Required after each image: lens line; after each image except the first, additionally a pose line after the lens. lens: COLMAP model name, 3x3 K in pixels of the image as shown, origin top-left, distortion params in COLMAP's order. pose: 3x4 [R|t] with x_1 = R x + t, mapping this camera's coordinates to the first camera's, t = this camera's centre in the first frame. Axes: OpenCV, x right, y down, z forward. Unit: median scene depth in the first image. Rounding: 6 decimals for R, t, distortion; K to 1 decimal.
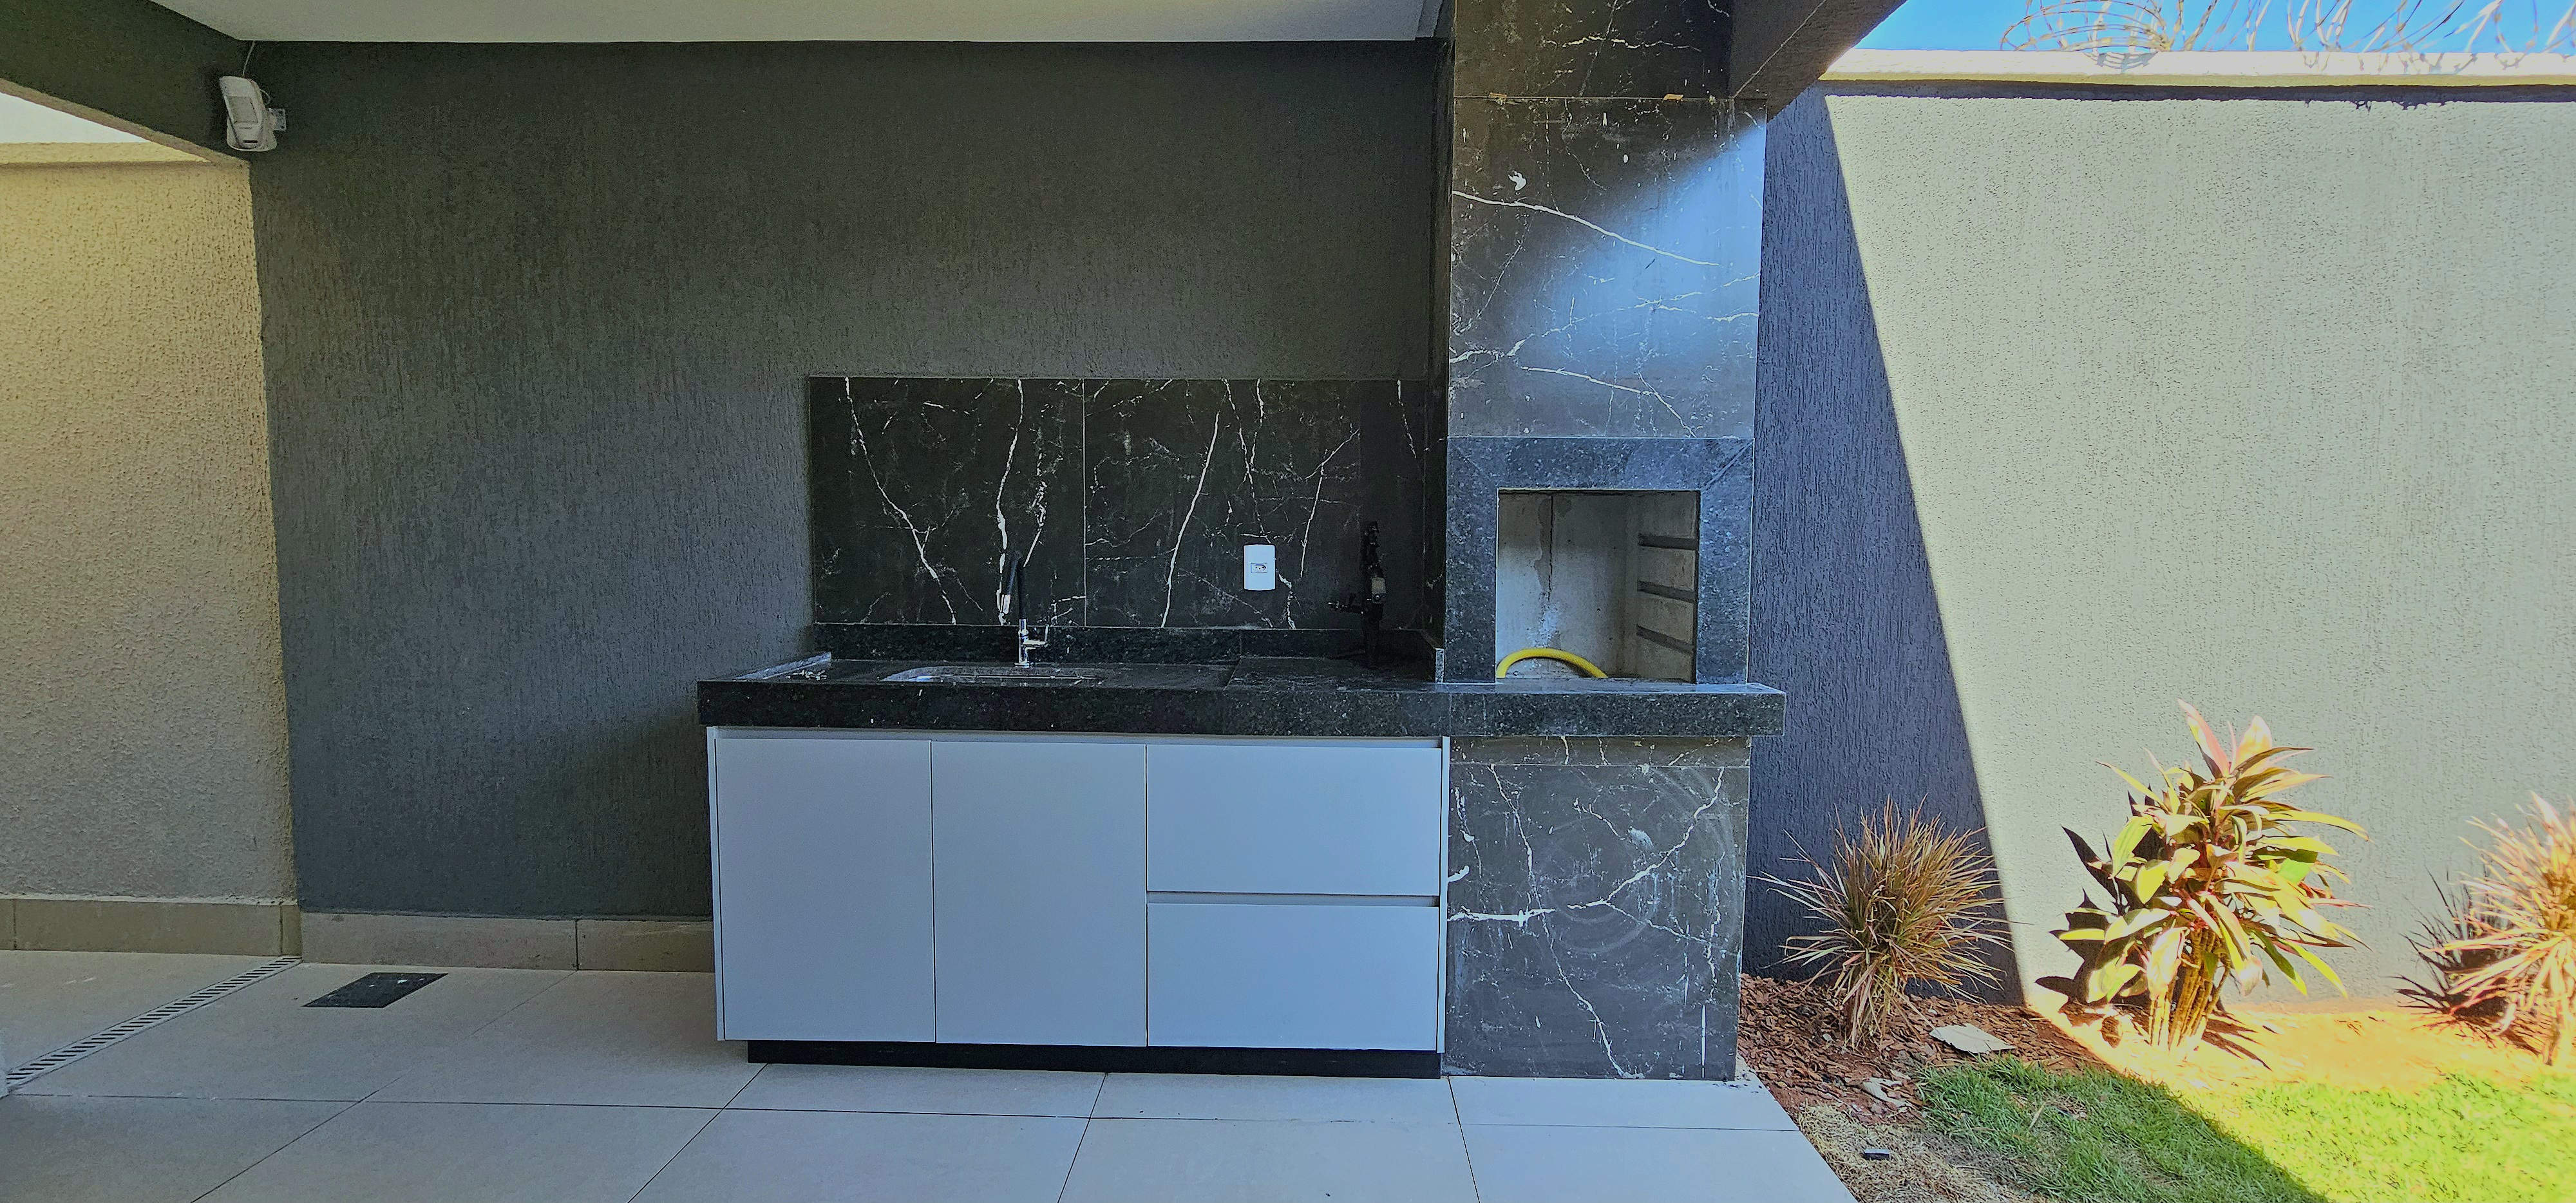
lens RADIAL K [[1049.0, 0, 1298.3], [0, 1049.0, 606.8], [0, 0, 1]] dist [-0.001584, -0.000351]
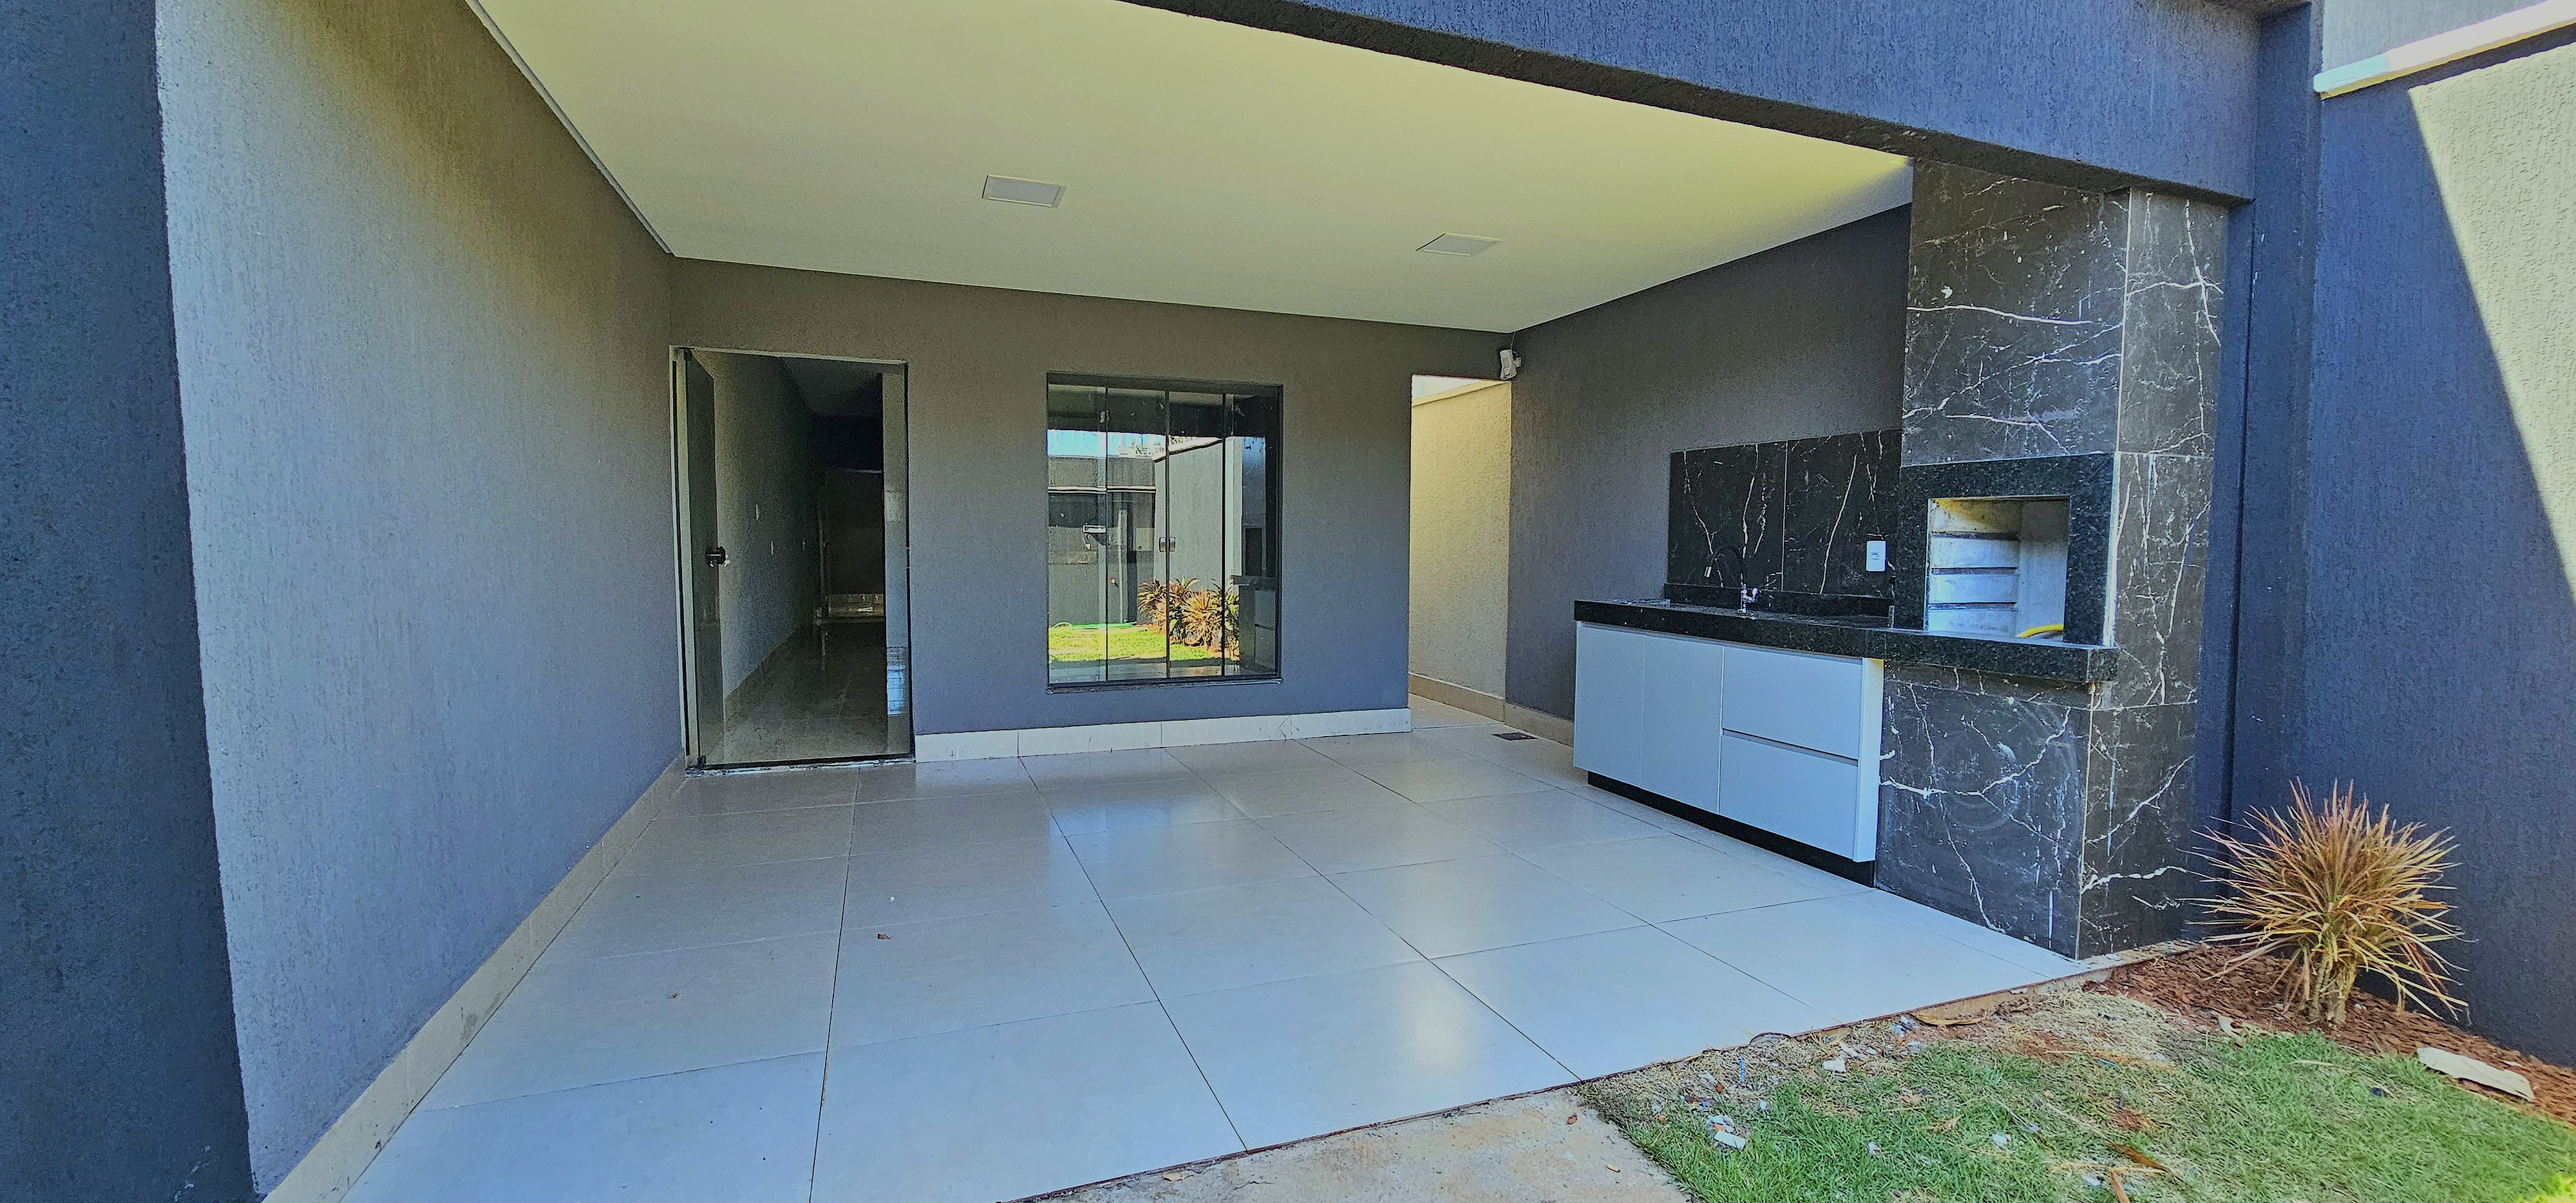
lens RADIAL K [[1050.5, 0, 1294.7], [0, 1050.5, 605.7], [0, 0, 1]] dist [-0.001477, 0.000306]
pose [[0.372963, 0.053894, -0.926280, 1.063495], [-0.074874, 0.996804, 0.027850, 0.054224], [0.924820, 0.058967, 0.375806, -0.325271]]
